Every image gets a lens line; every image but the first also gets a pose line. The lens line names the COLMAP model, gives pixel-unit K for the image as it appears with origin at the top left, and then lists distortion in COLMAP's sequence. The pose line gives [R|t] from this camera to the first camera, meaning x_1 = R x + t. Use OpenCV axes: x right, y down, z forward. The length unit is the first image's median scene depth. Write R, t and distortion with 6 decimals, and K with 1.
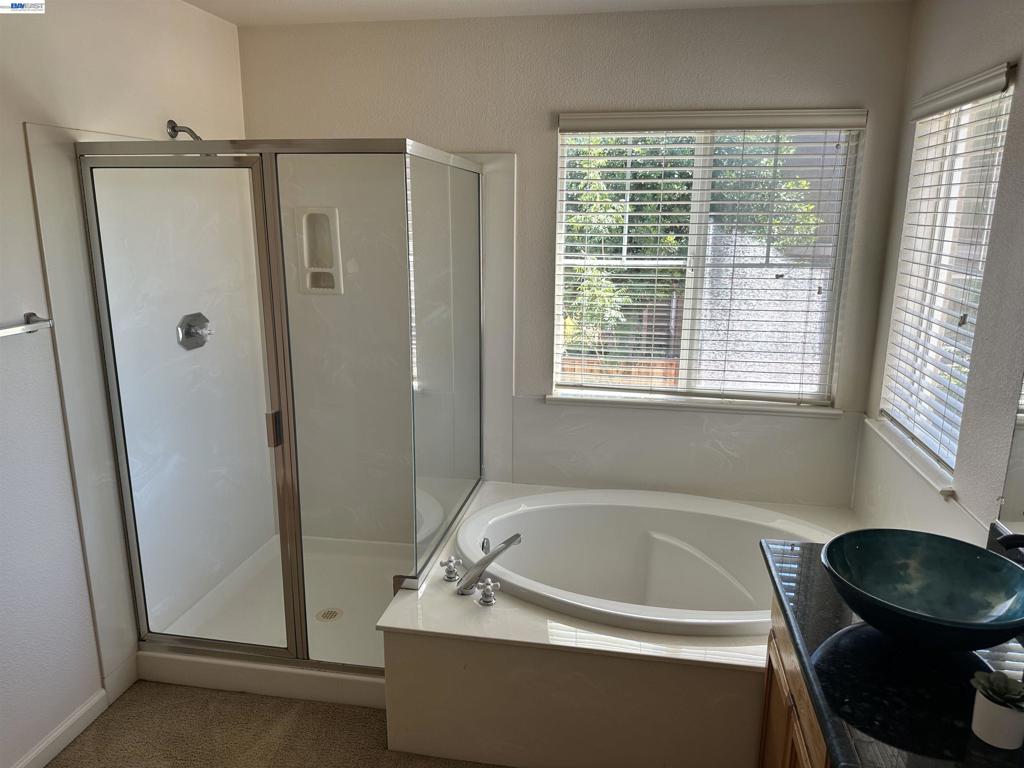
lens RADIAL K [[727.5, 0, 514.6], [0, 727.5, 389.7], [0, 0, 1]] dist [0.061125, -0.054908]
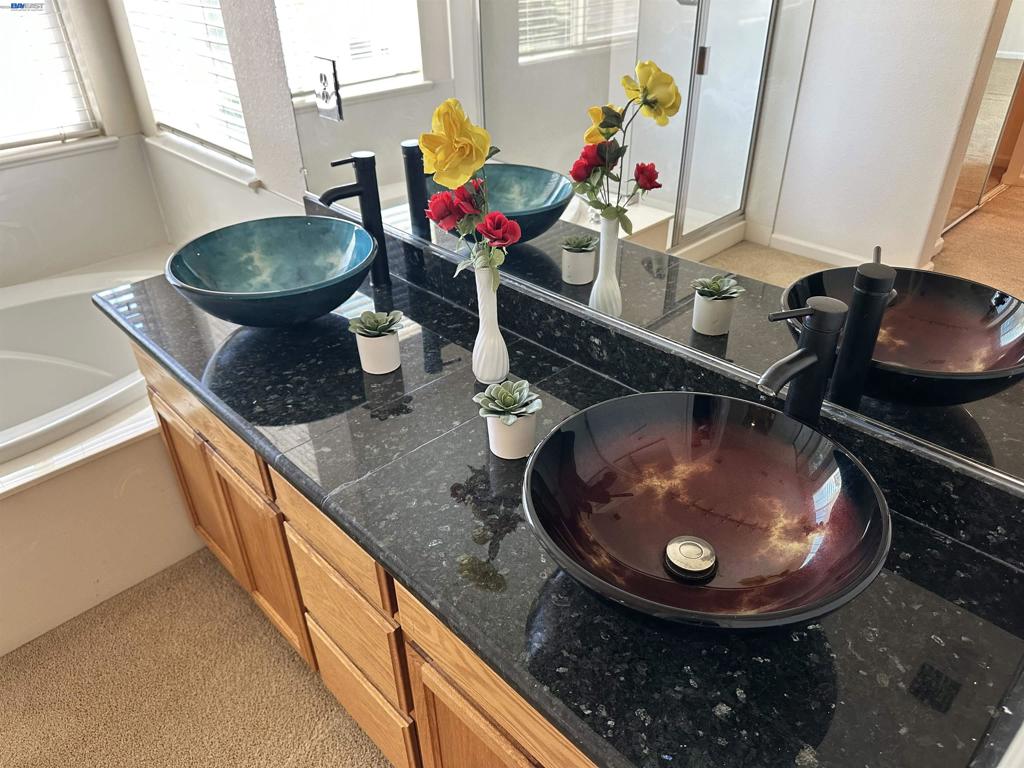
lens RADIAL K [[727.5, 0, 516.2], [0, 727.5, 393.6], [0, 0, 1]] dist [0.061125, -0.054908]
pose [[0.598034, -0.453885, 0.660563, 0.025449], [0.208036, 0.883849, 0.418966, 0.064886], [-0.774000, -0.113135, 0.622996, 0.116138]]
